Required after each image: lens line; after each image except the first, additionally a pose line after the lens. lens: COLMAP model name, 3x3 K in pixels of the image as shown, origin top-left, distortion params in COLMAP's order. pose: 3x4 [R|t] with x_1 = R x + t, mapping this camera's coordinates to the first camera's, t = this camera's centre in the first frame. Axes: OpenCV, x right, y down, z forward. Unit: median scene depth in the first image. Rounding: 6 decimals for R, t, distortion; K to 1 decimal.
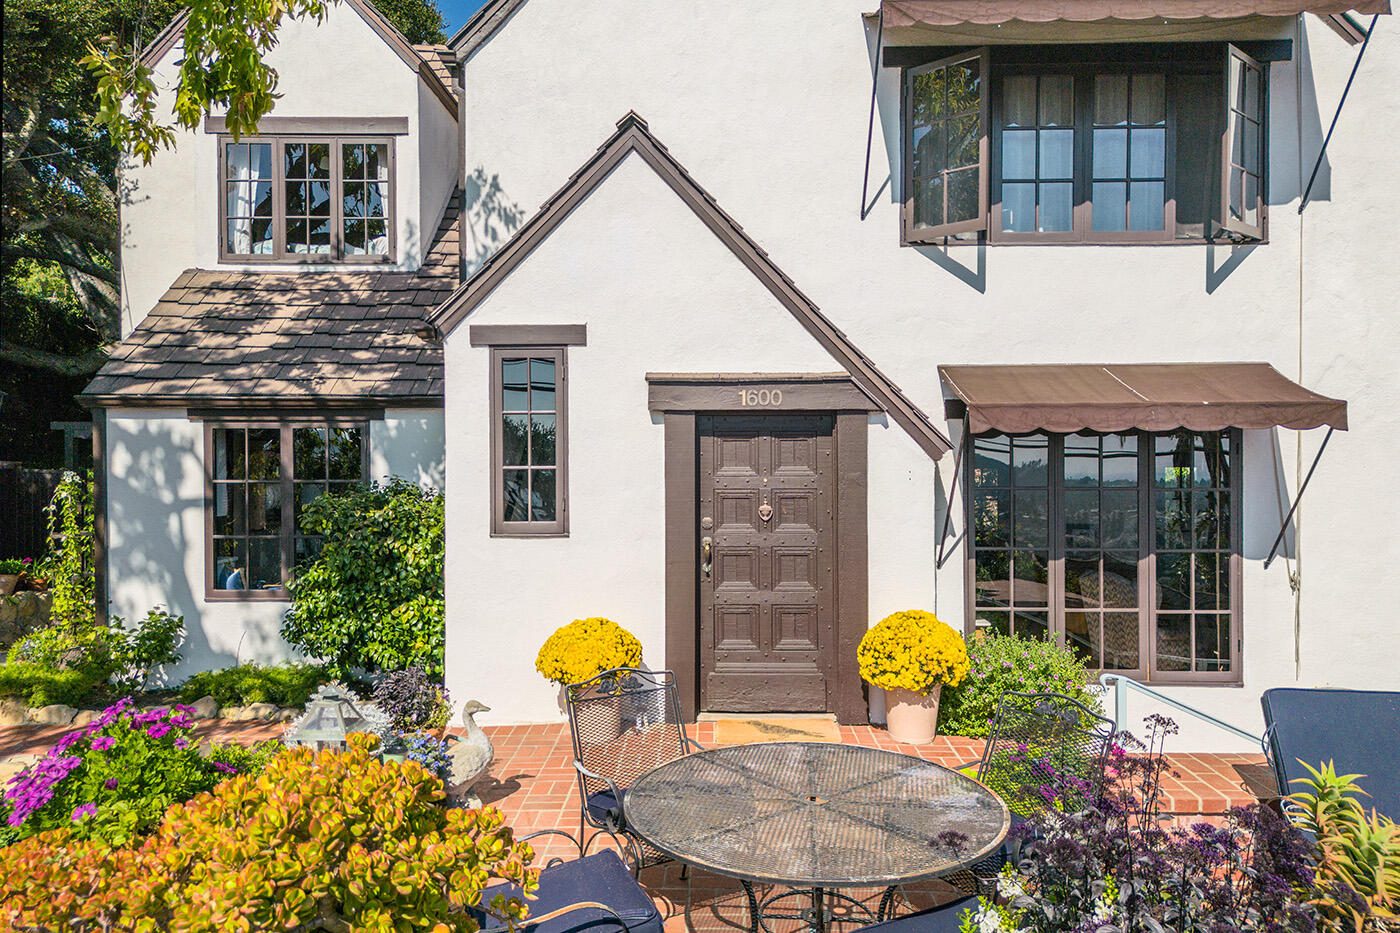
lens RADIAL K [[988.0, 0, 700.0], [0, 988.0, 466.5], [0, 0, 1]] dist [0.029815, -0.001135]
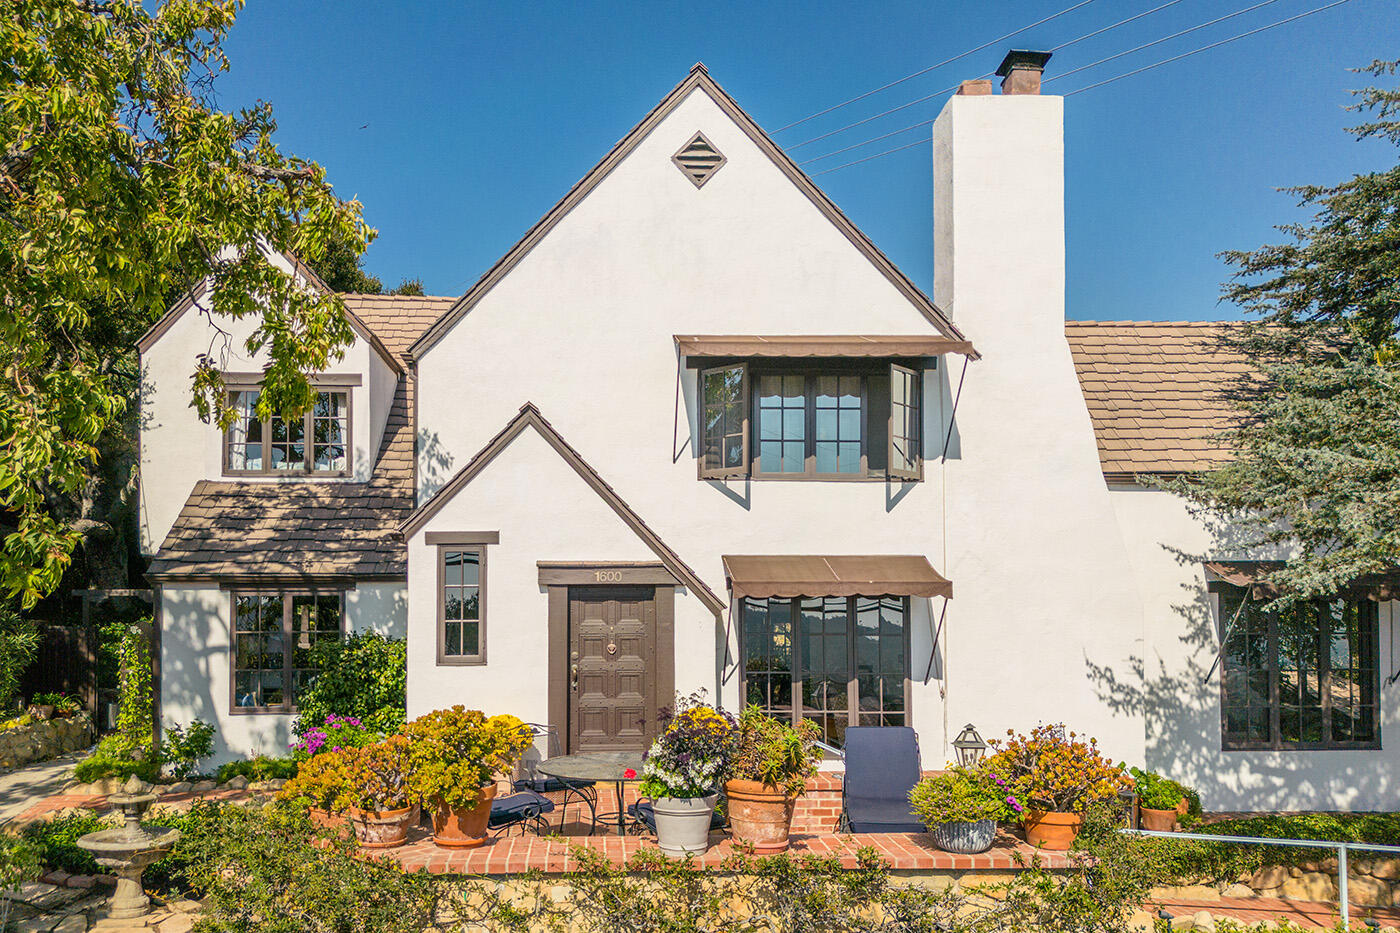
lens RADIAL K [[1057.1, 0, 651.6], [0, 1057.1, 565.3], [0, 0, 1]] dist [0.061556, -0.069920]
pose [[0.997205, 0.002055, 0.074687, 0.002830], [0.003115, 0.997609, -0.069040, 0.028106], [-0.074650, 0.069079, 0.994814, -0.661961]]
